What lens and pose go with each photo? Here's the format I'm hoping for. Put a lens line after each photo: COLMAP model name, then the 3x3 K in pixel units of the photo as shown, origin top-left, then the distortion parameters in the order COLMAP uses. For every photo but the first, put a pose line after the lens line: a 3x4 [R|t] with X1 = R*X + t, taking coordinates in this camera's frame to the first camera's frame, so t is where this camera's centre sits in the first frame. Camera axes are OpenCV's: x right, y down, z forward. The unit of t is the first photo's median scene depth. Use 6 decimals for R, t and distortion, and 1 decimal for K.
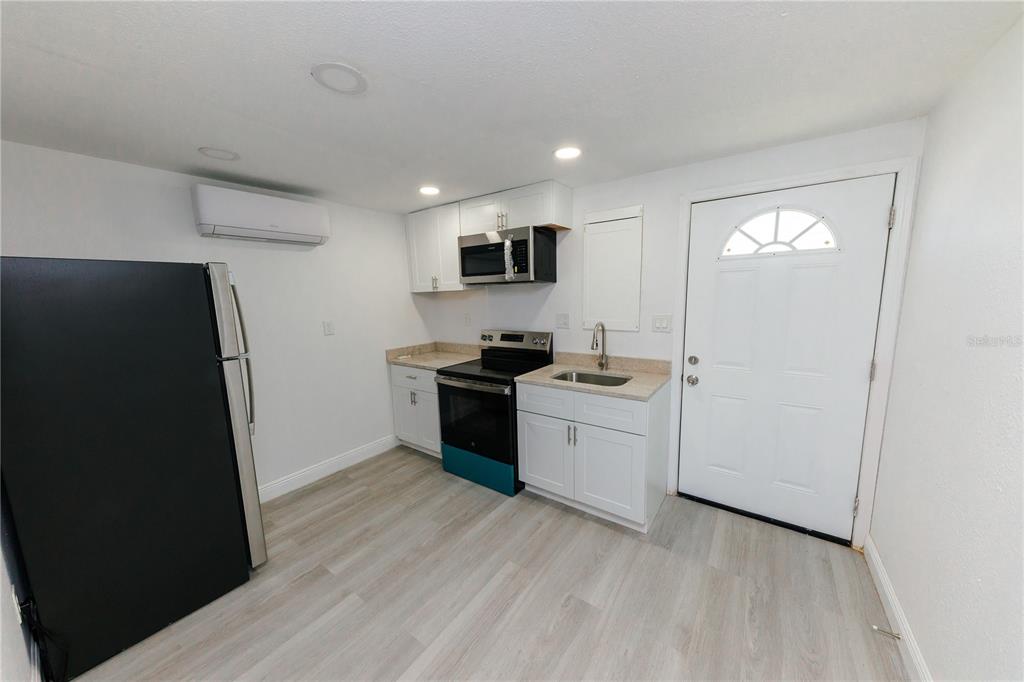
lens RADIAL K [[347.5, 0, 513.0], [0, 347.5, 341.0], [0, 0, 1]] dist [-0.001429, -0.002494]
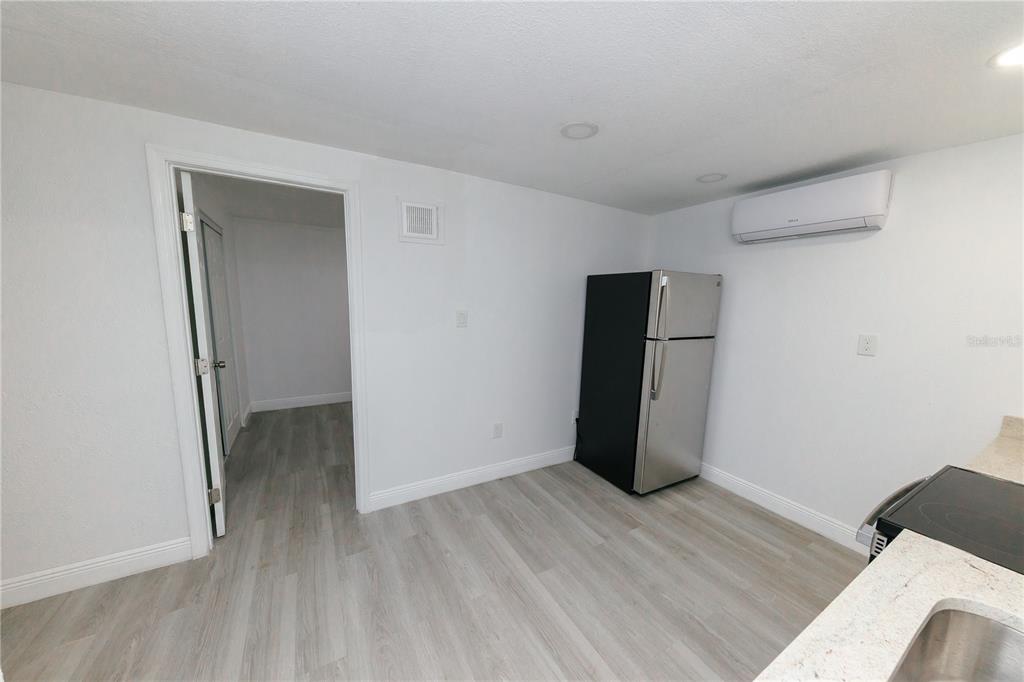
lens RADIAL K [[347.5, 0, 510.9], [0, 347.5, 348.1], [0, 0, 1]] dist [-0.001429, -0.002494]
pose [[-0.423121, 0.140558, -0.895104, 0.459642], [-0.142442, 0.965291, 0.218913, -0.094664], [0.894806, 0.220127, -0.388414, 0.712335]]
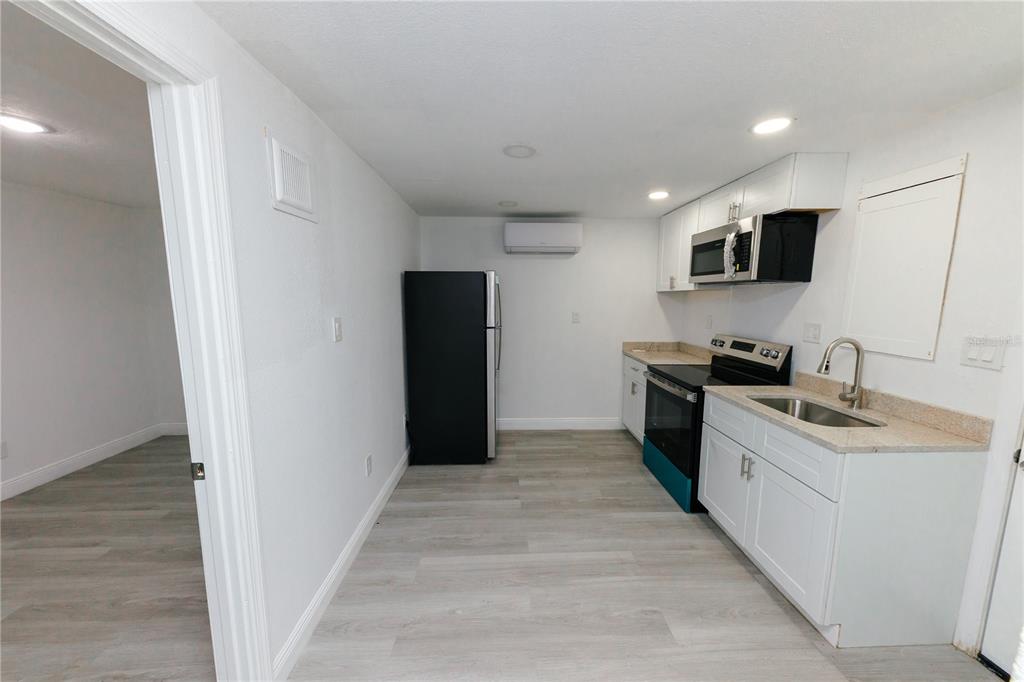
lens RADIAL K [[347.5, 0, 513.8], [0, 347.5, 336.0], [0, 0, 1]] dist [-0.001429, -0.002494]
pose [[0.610799, 0.120915, -0.782499, 0.388733], [-0.128607, 0.990298, 0.052637, -0.008168], [0.781271, 0.068484, 0.620423, 0.033167]]
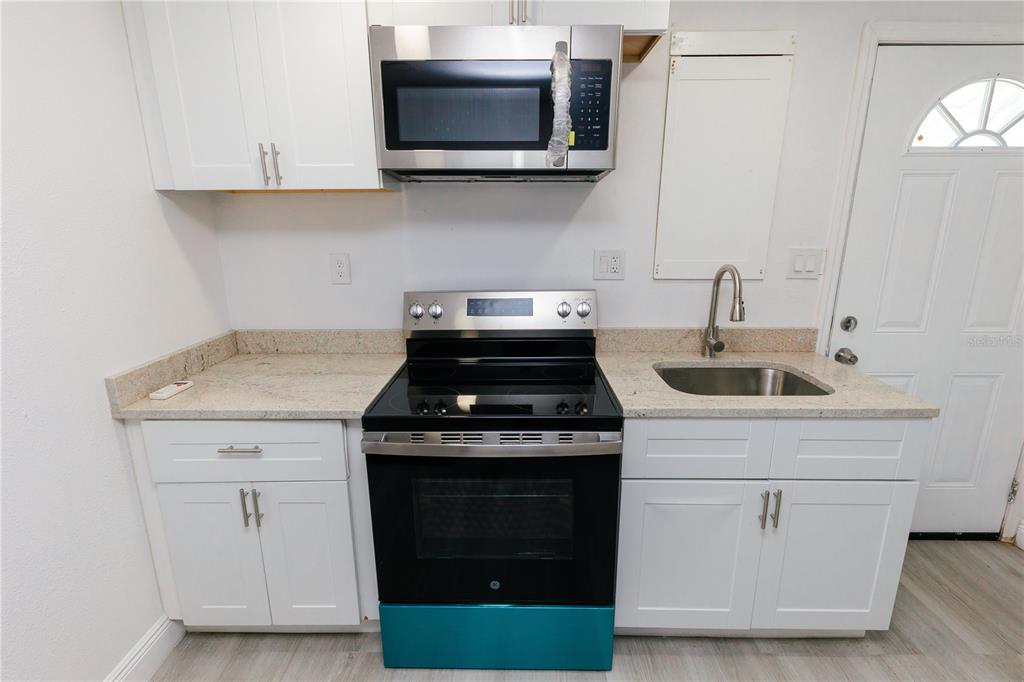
lens RADIAL K [[495.4, 0, 523.4], [0, 495.4, 339.4], [0, 0, 1]] dist [-0.005837, -0.000798]
pose [[0.818663, -0.117945, 0.562032, -0.403272], [0.058549, 0.990725, 0.122624, -0.052642], [-0.571282, -0.067481, 0.817975, 0.582898]]
